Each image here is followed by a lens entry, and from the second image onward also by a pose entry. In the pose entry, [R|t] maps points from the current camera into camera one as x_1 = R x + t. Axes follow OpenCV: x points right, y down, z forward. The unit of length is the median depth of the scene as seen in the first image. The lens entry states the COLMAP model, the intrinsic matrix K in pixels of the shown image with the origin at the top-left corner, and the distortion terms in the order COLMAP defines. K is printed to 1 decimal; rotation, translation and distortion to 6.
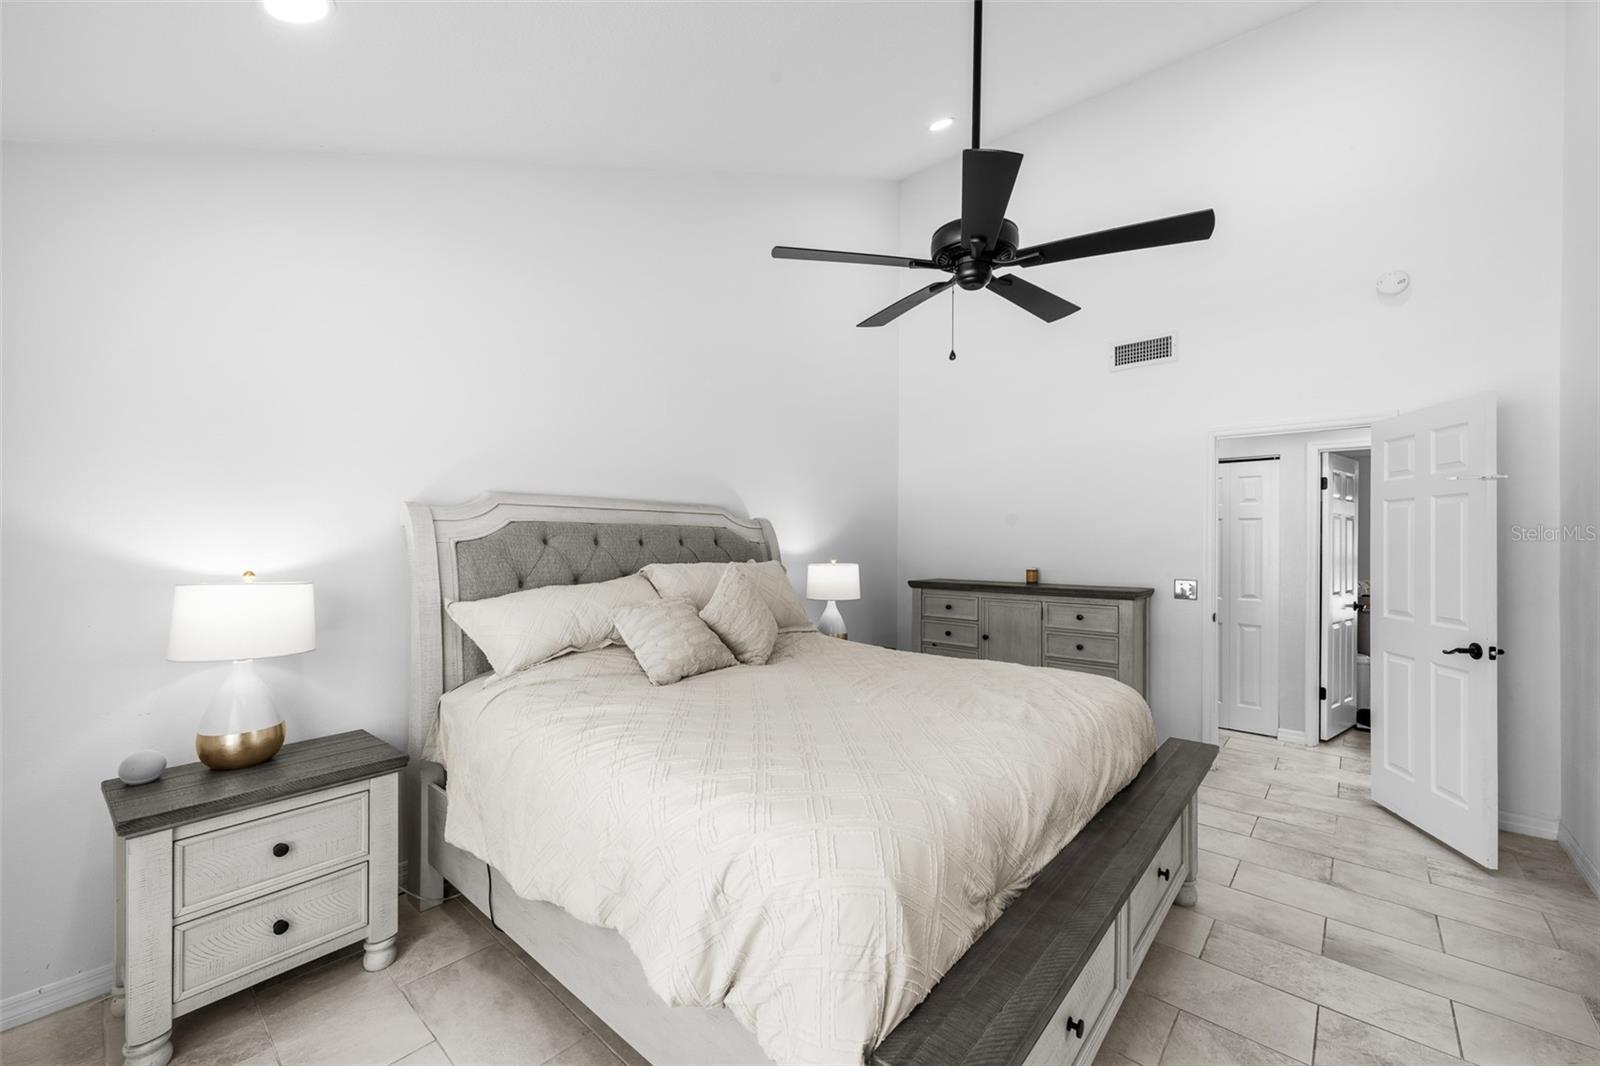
lens RADIAL K [[649.8, 0, 800.0], [0, 649.8, 533.0], [0, 0, 1]] dist [0.001341, 0.000170]
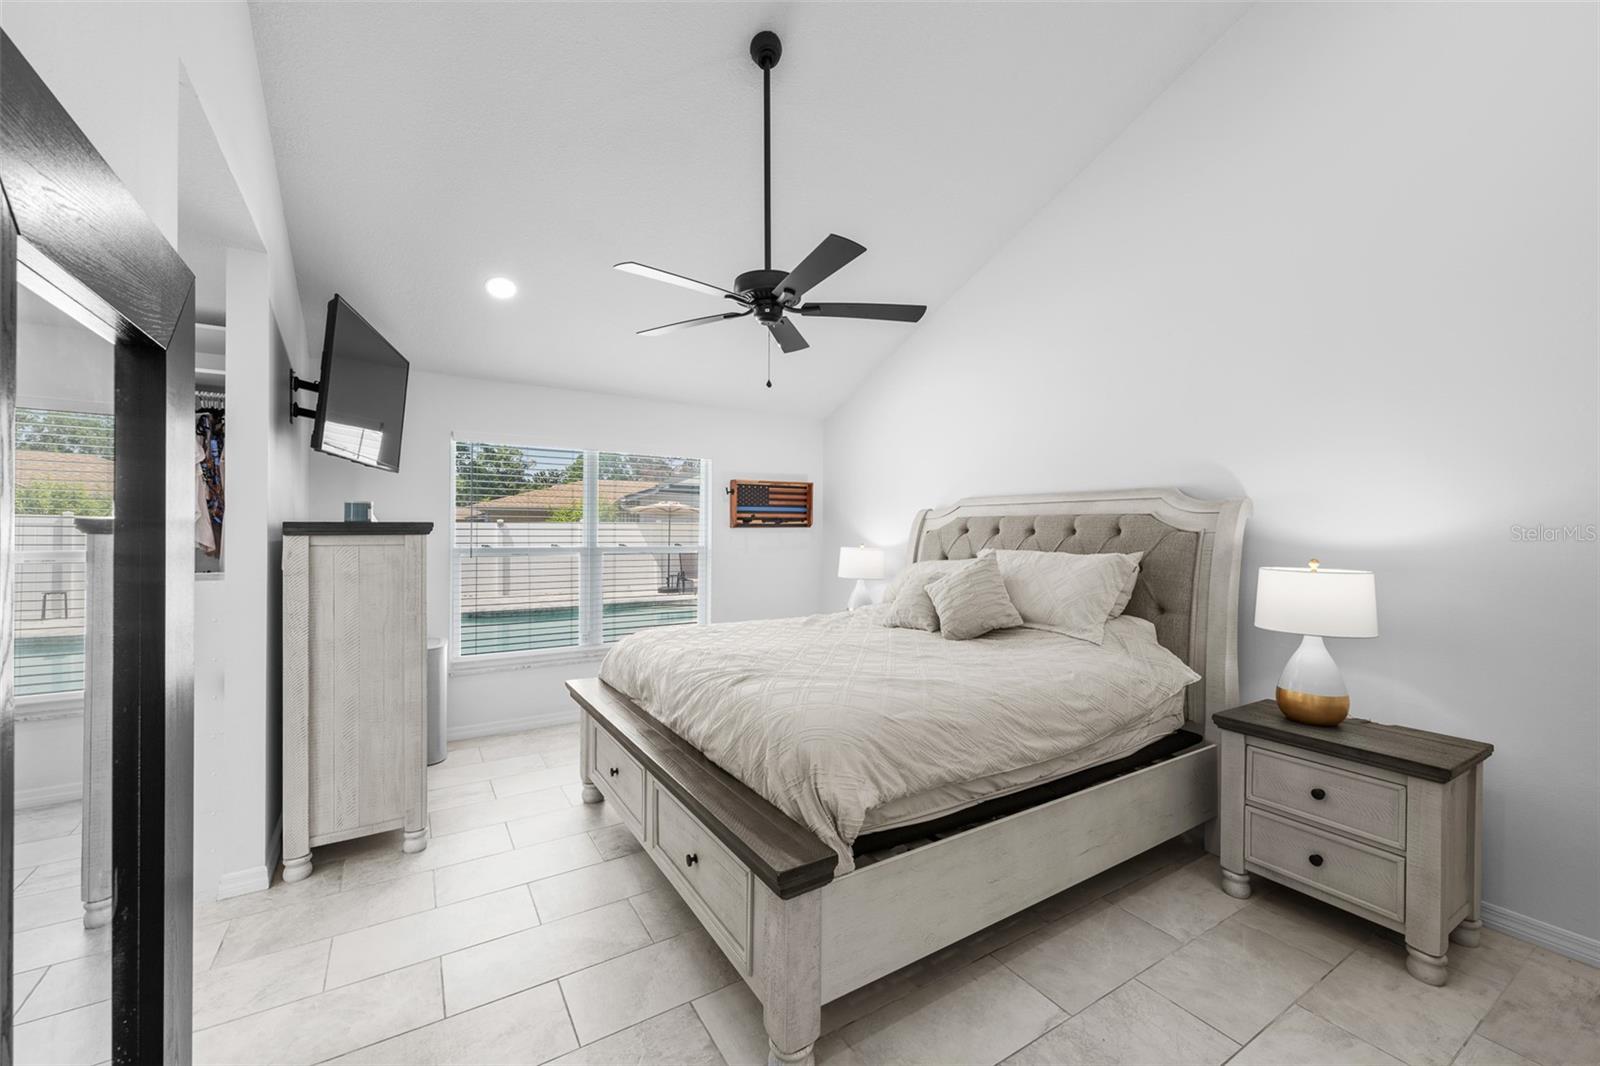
lens RADIAL K [[629.7, 0, 800.0], [0, 629.7, 533.0], [0, 0, 1]] dist [0.001772, 0.000041]
pose [[-0.285796, 0.000735, -0.958290, 0.897423], [0.008774, 0.999960, -0.001850, 0.015025], [0.958250, -0.008936, -0.285791, 0.898778]]
